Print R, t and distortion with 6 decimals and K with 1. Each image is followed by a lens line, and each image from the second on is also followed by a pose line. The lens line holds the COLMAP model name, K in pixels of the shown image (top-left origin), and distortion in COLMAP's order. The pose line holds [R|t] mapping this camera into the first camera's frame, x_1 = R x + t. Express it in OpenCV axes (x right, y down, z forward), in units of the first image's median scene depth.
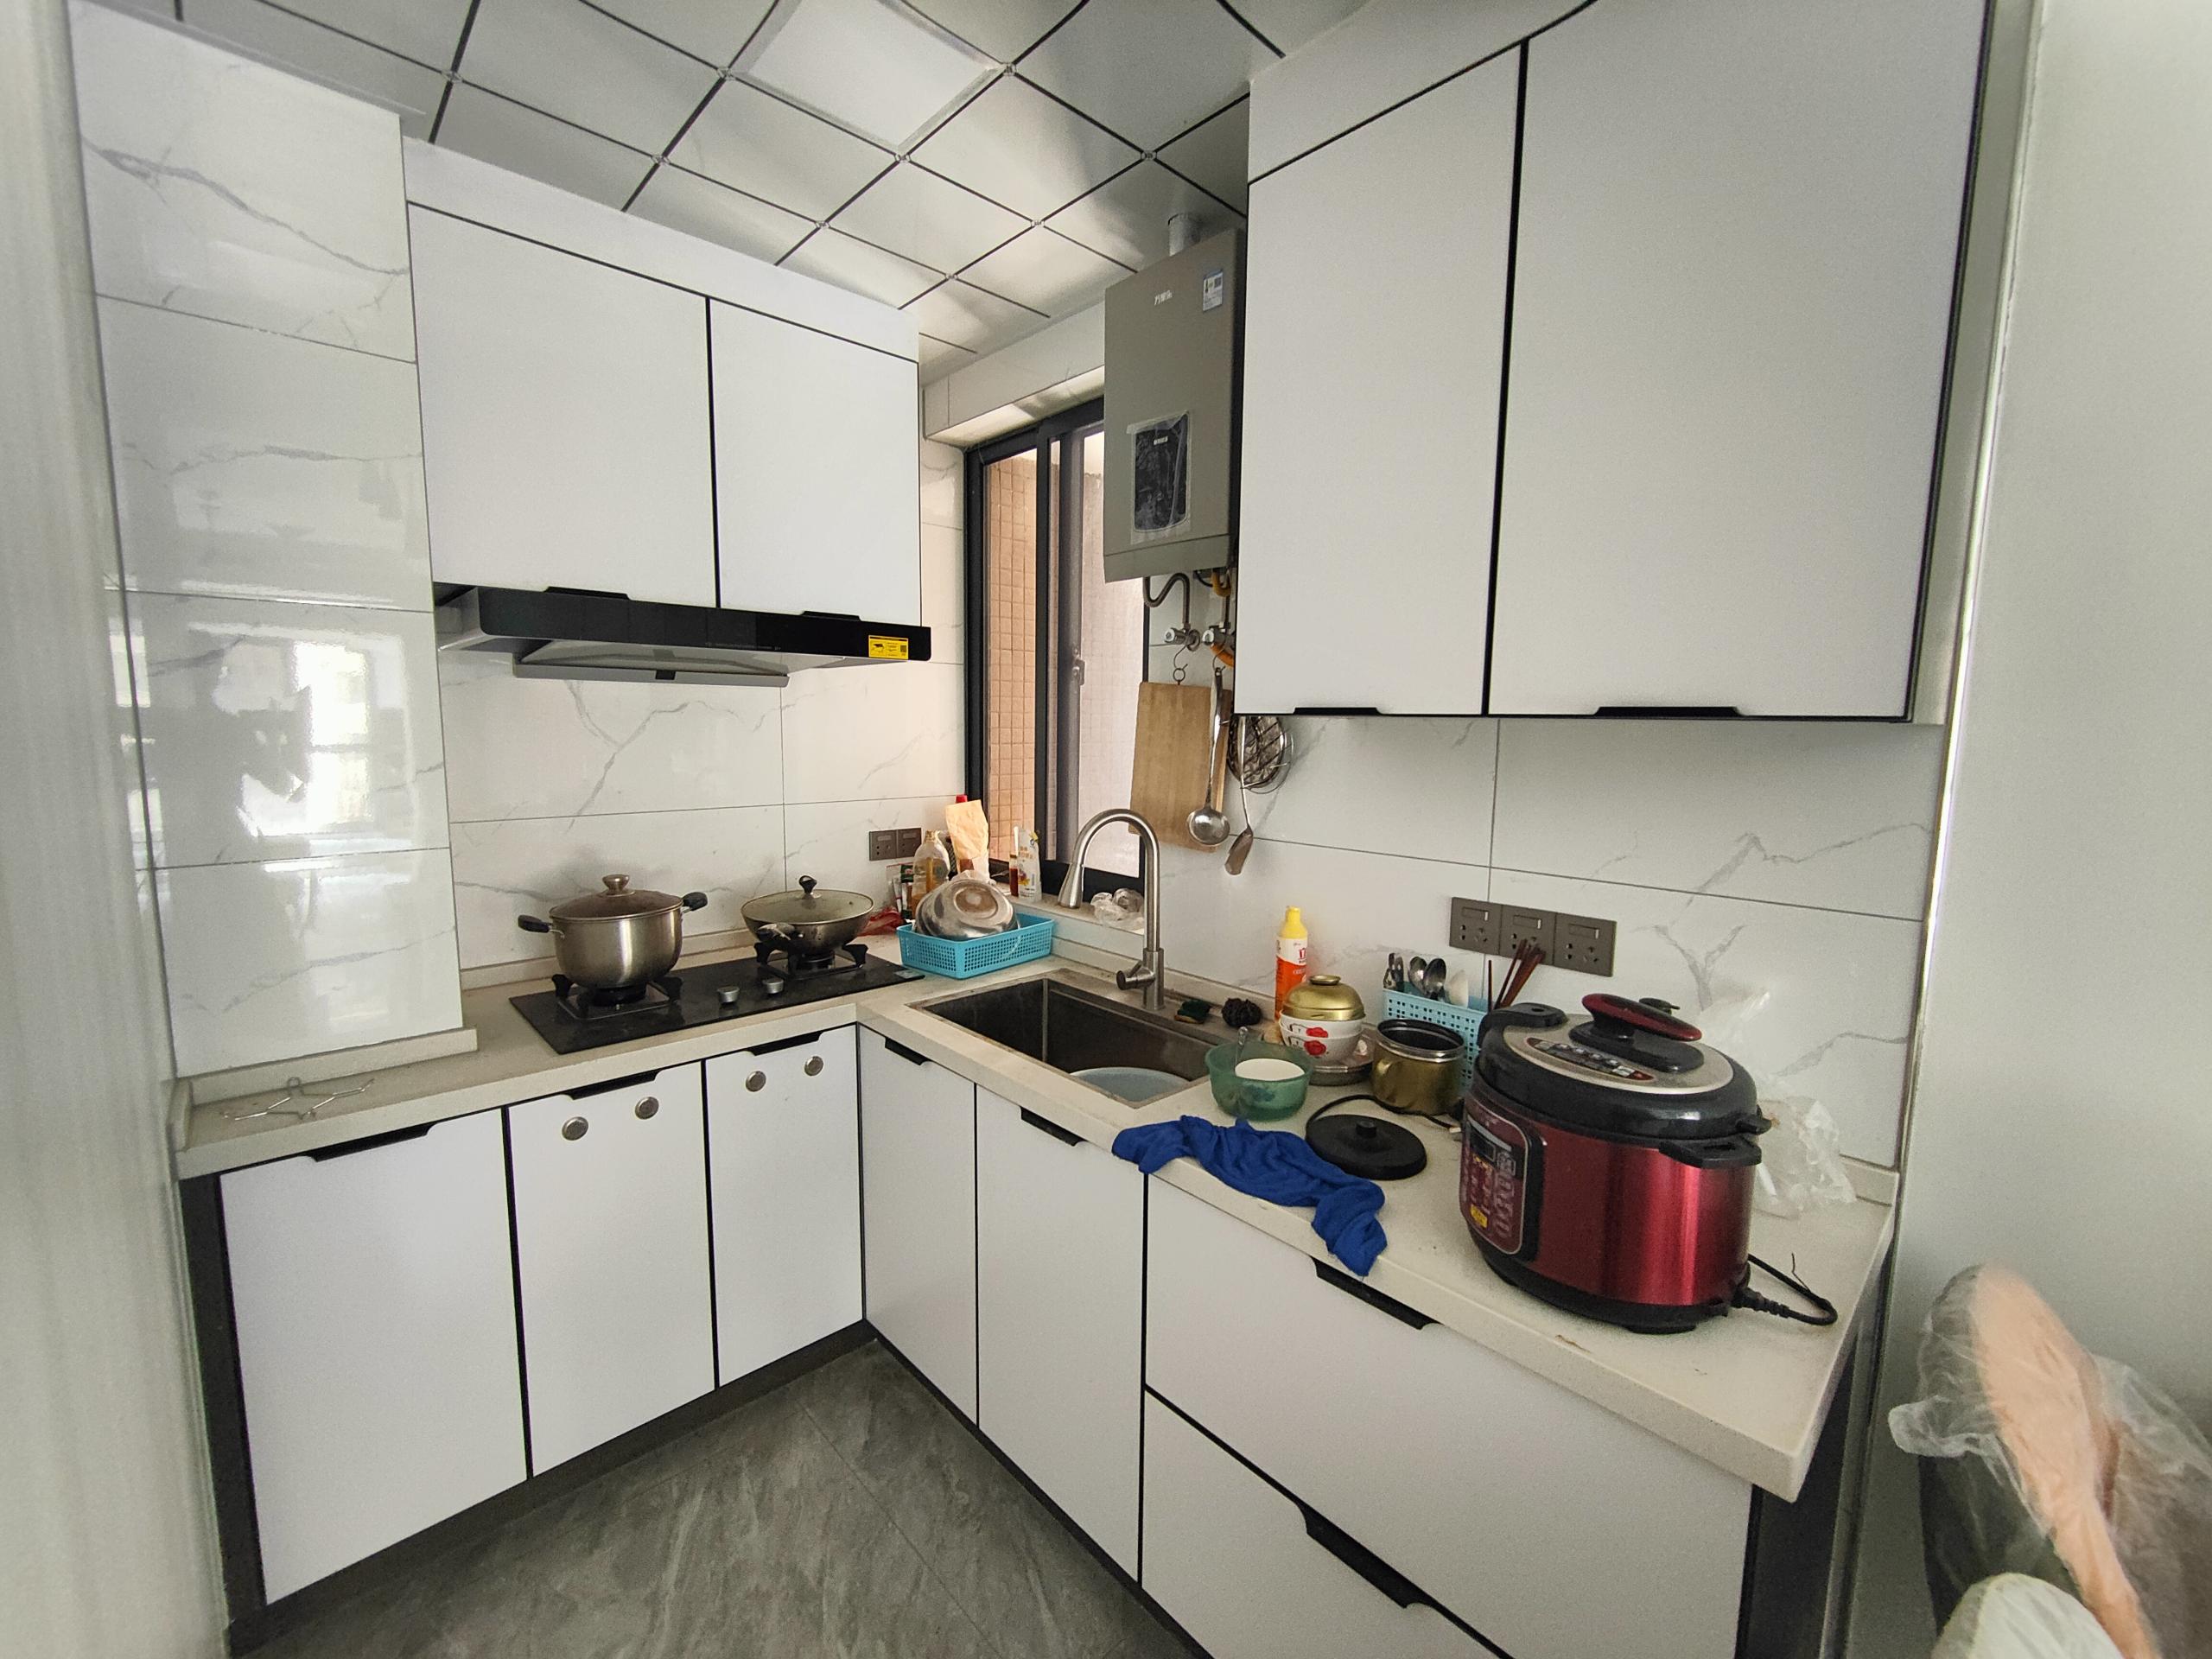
lens RADIAL K [[920.4, 0, 1105.6], [0, 920.4, 827.3], [0, 0, 1]] dist [-0.012286, 0.001164]
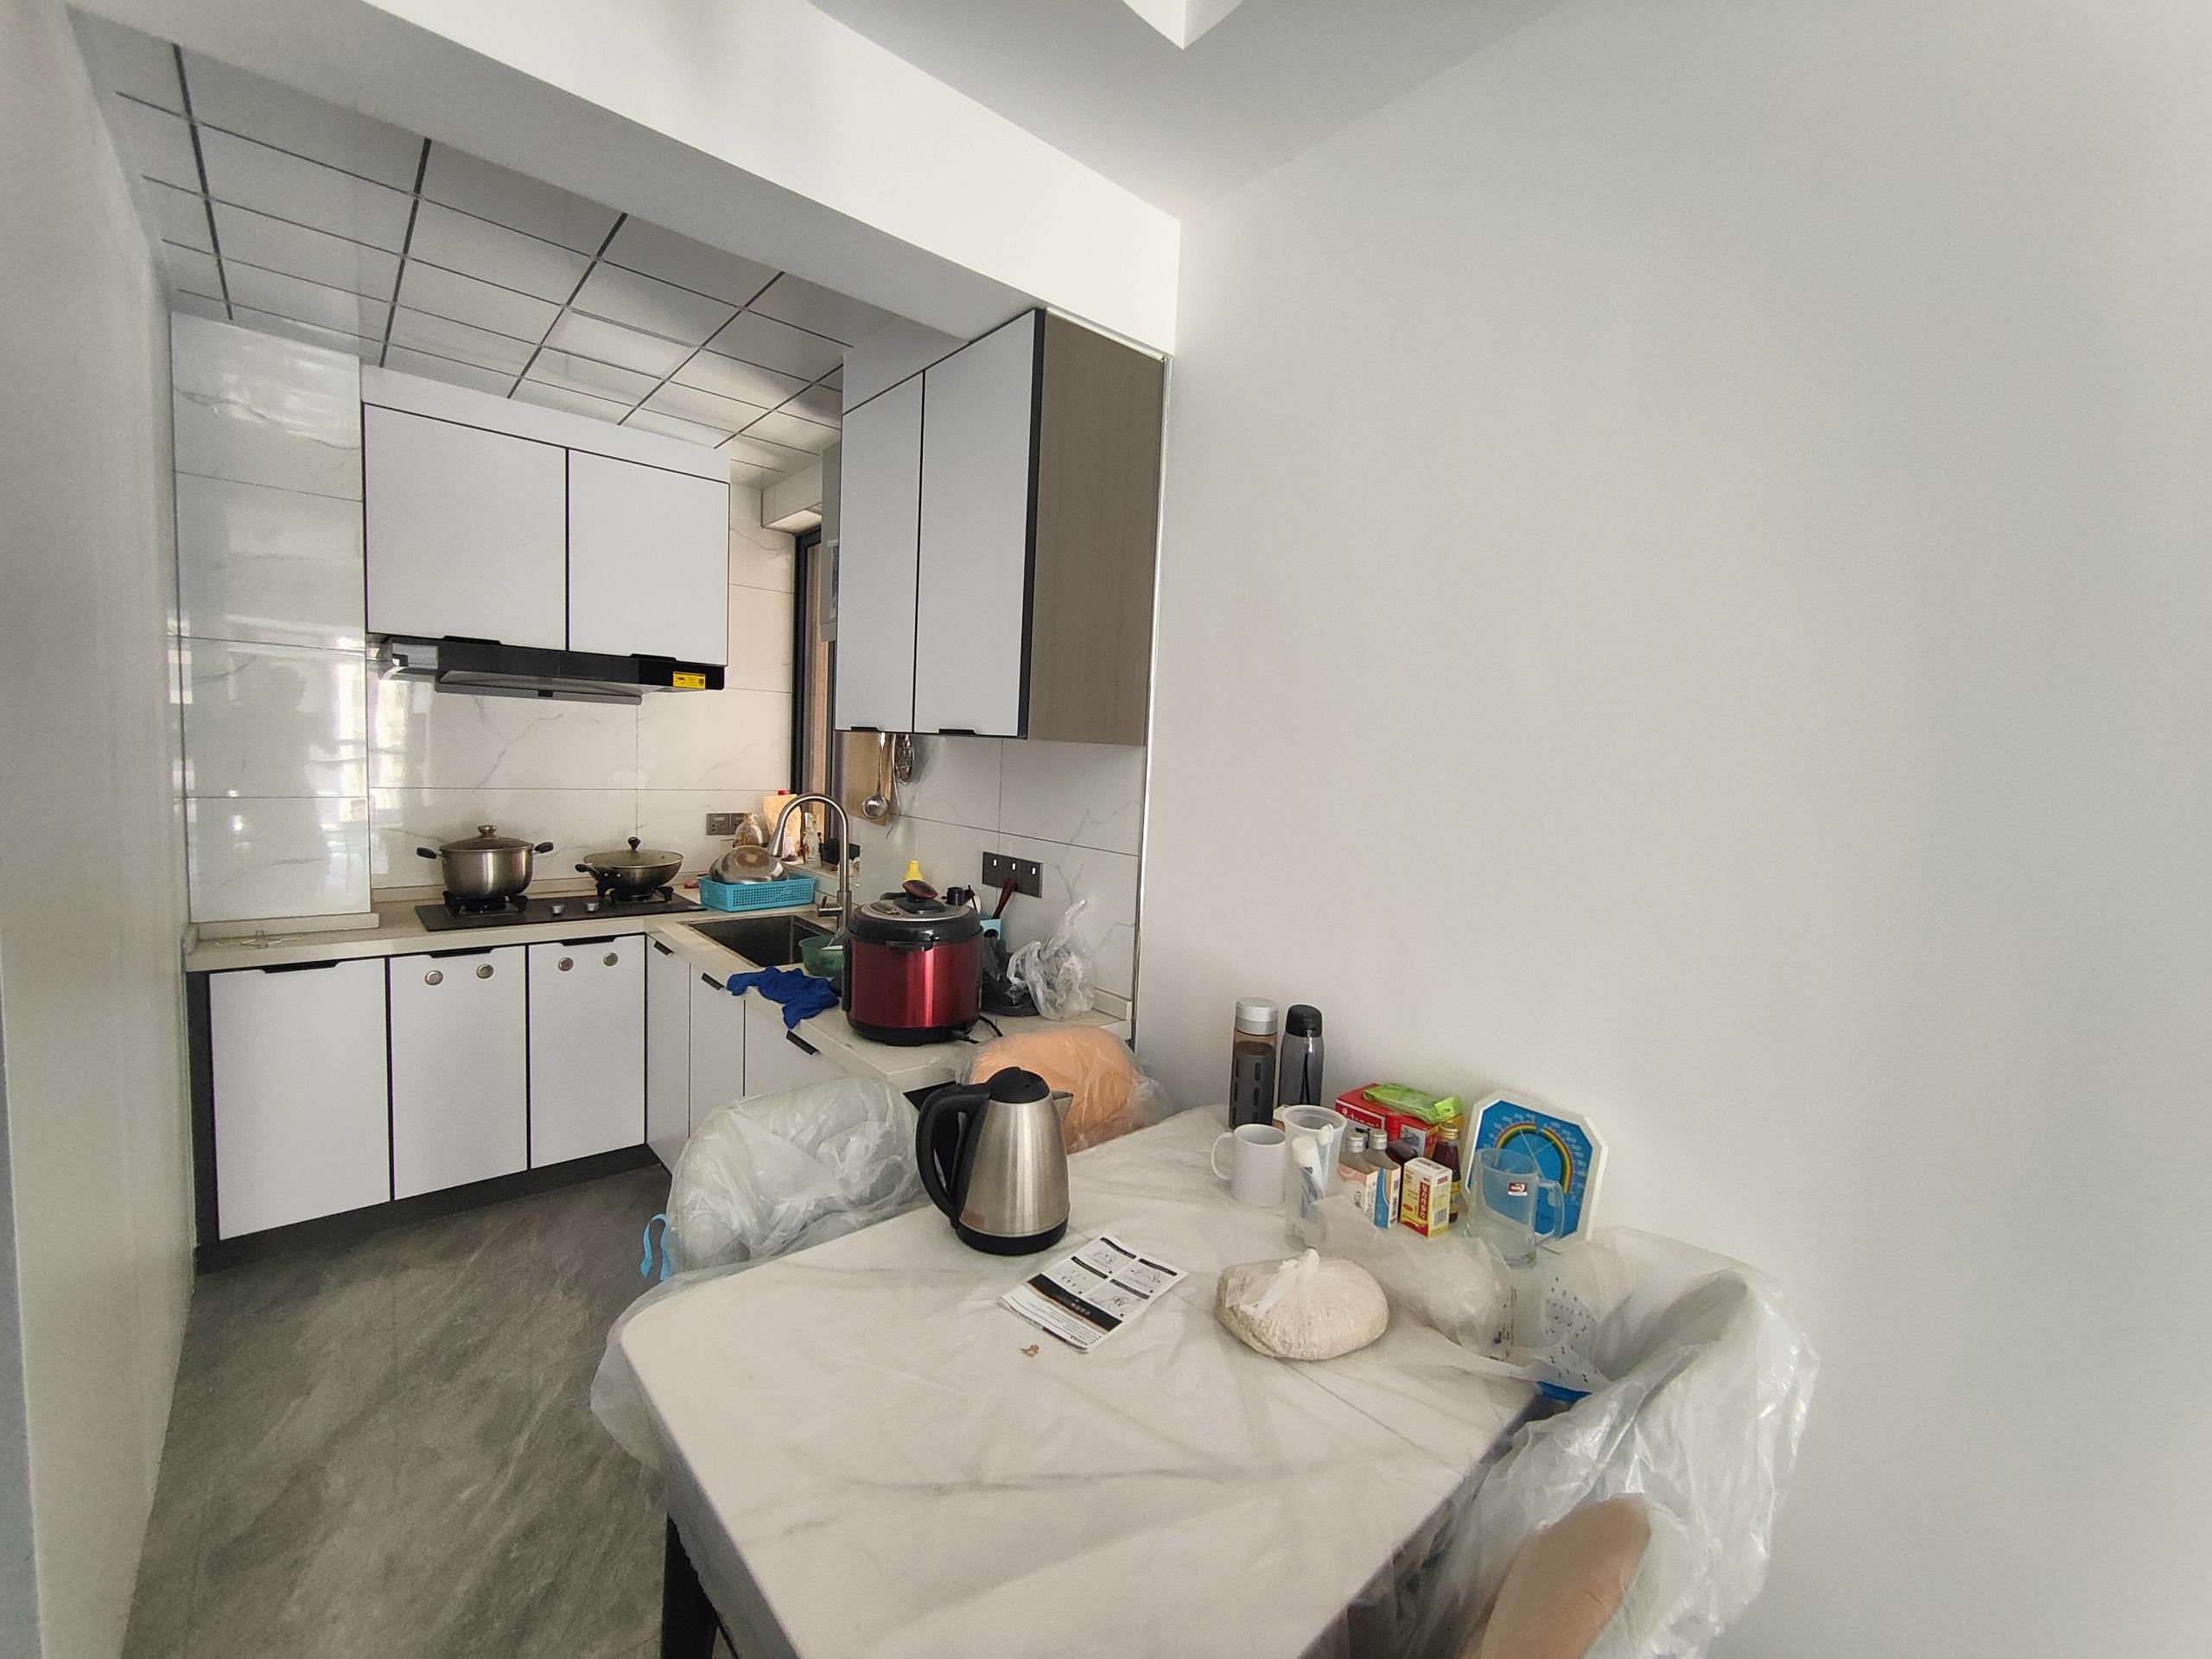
lens RADIAL K [[920.4, 0, 1105.6], [0, 920.4, 827.3], [0, 0, 1]] dist [-0.012286, 0.001164]
pose [[0.999040, 0.038226, -0.021410, 0.523083], [-0.038886, 0.998752, -0.031355, 0.064514], [0.020184, 0.032157, 0.999279, -0.488786]]
